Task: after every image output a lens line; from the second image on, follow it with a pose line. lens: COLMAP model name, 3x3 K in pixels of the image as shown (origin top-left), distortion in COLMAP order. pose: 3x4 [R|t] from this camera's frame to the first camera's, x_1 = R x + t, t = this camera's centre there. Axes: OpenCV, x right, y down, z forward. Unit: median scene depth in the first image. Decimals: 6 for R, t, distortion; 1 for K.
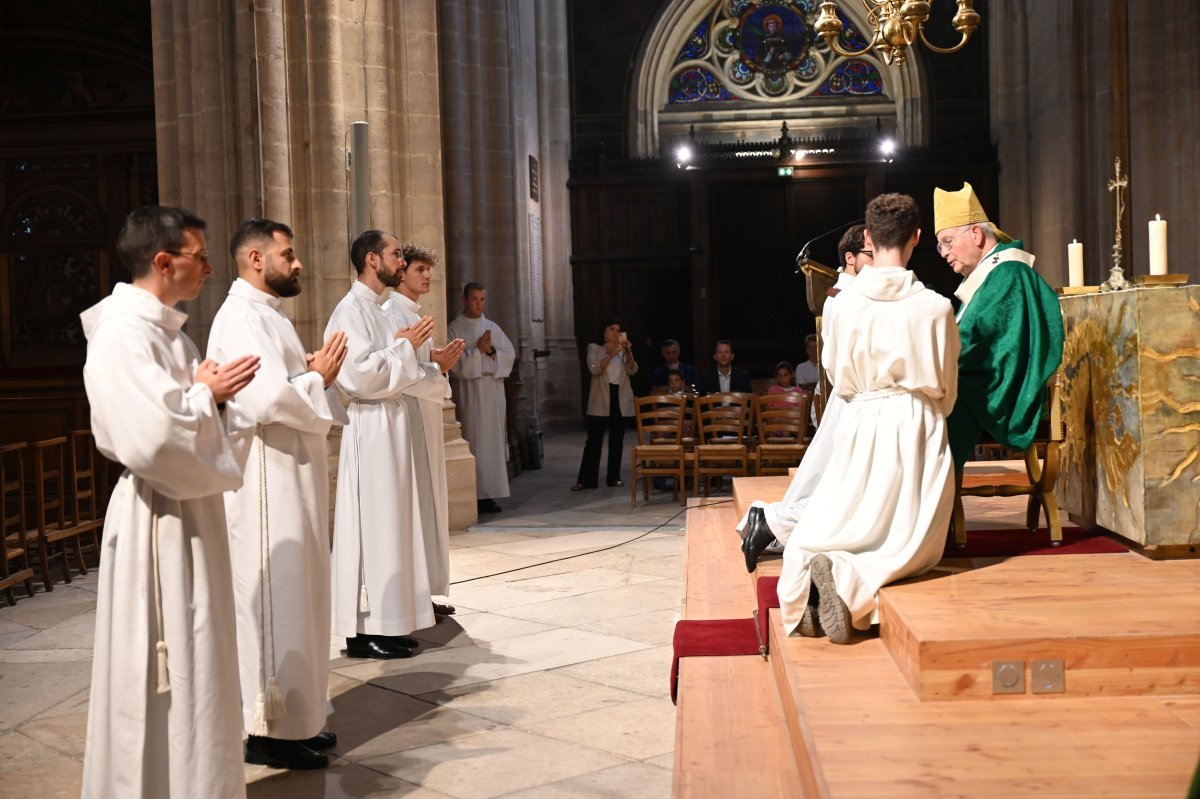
lens RADIAL K [[1534.6, 0, 598.2], [0, 1534.6, 406.6], [0, 0, 1]] dist [0.007953, 0.000000]
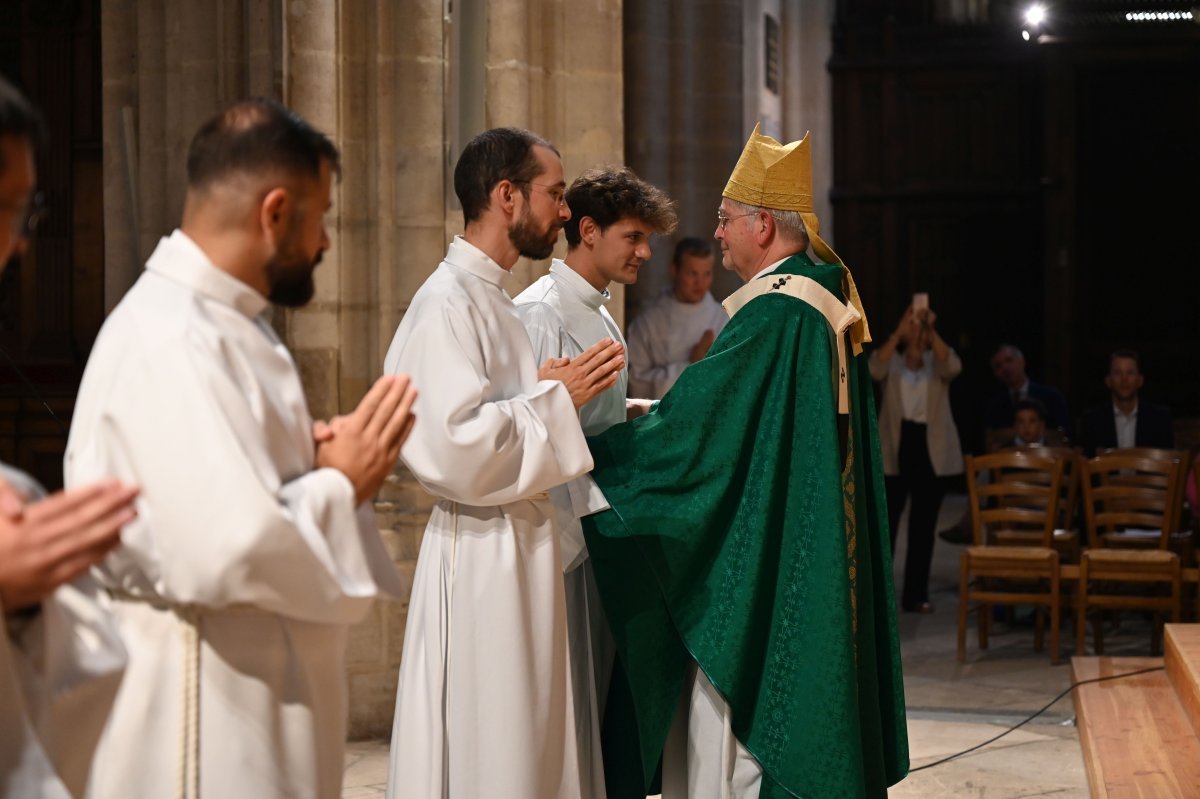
lens RADIAL K [[2396.7, 0, 610.6], [0, 2396.7, 397.9], [0, 0, 1]] dist [-0.039718, 0.000000]
pose [[0.995504, 0.024703, -0.091440, -0.027981], [-0.025697, 0.999623, -0.009710, -0.017587], [0.091166, 0.012016, 0.995763, 0.183567]]
